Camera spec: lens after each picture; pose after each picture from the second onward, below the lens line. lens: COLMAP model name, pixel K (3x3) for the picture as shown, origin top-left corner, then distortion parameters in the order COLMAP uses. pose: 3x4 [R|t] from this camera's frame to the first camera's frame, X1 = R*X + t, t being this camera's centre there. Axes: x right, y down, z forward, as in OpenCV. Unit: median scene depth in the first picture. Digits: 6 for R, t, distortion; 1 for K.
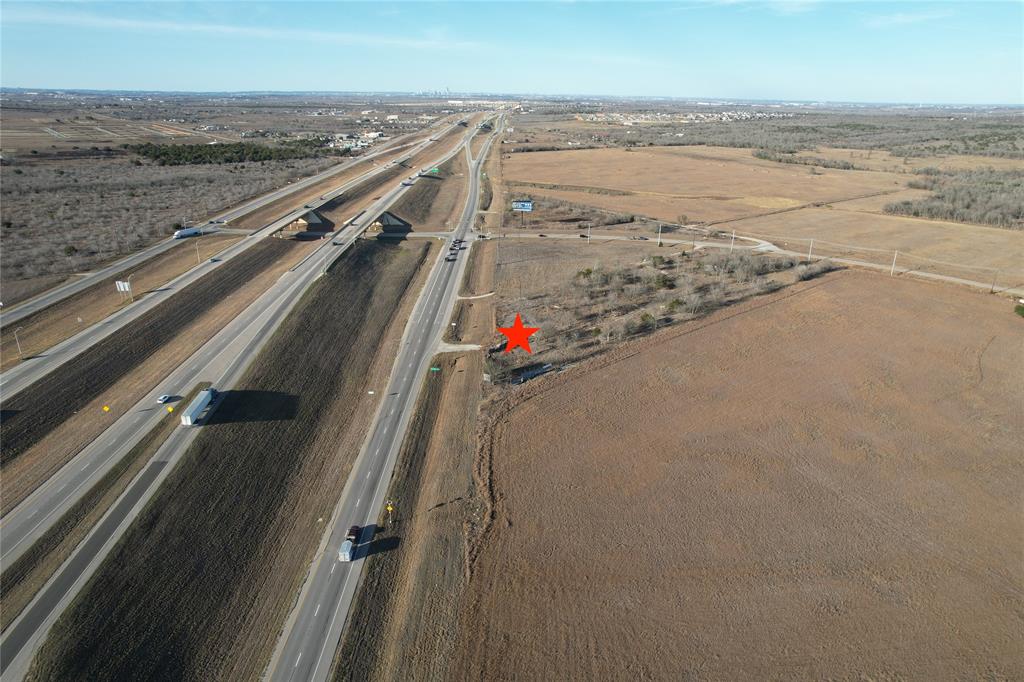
lens RADIAL K [[656.0, 0, 512.0], [0, 656.0, 341.0], [0, 0, 1]] dist [-0.068458, 0.058771]
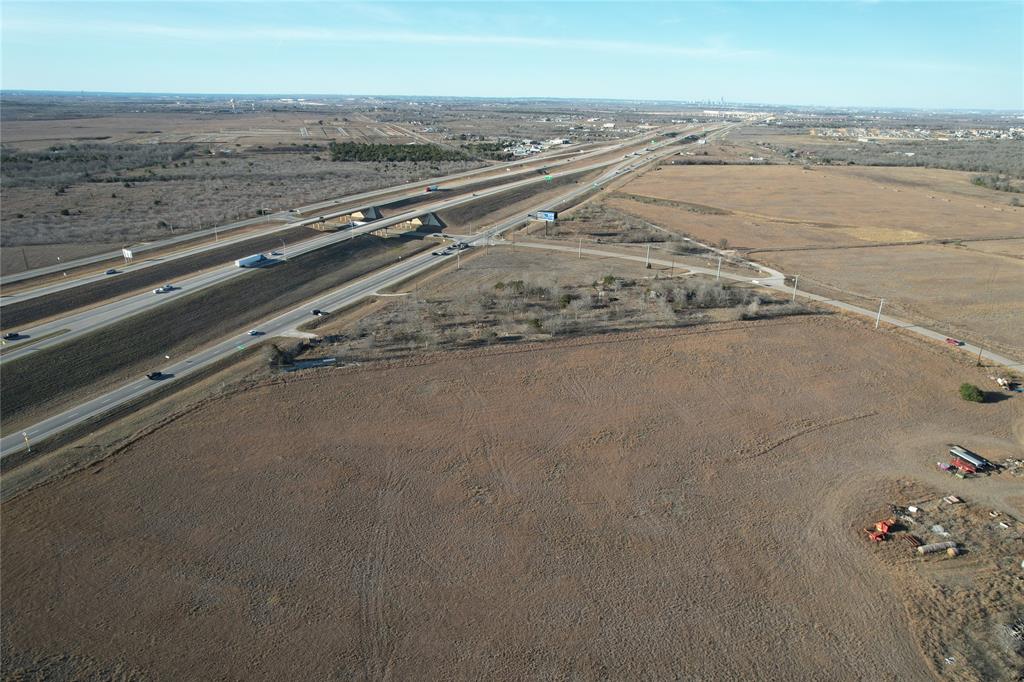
lens RADIAL K [[656.0, 0, 512.0], [0, 656.0, 341.0], [0, 0, 1]] dist [-0.068458, 0.058771]
pose [[0.923785, 0.137760, -0.357273, 0.350624], [-0.141790, 0.989783, 0.015027, -0.025305], [0.355693, 0.036777, 0.933879, 0.057761]]
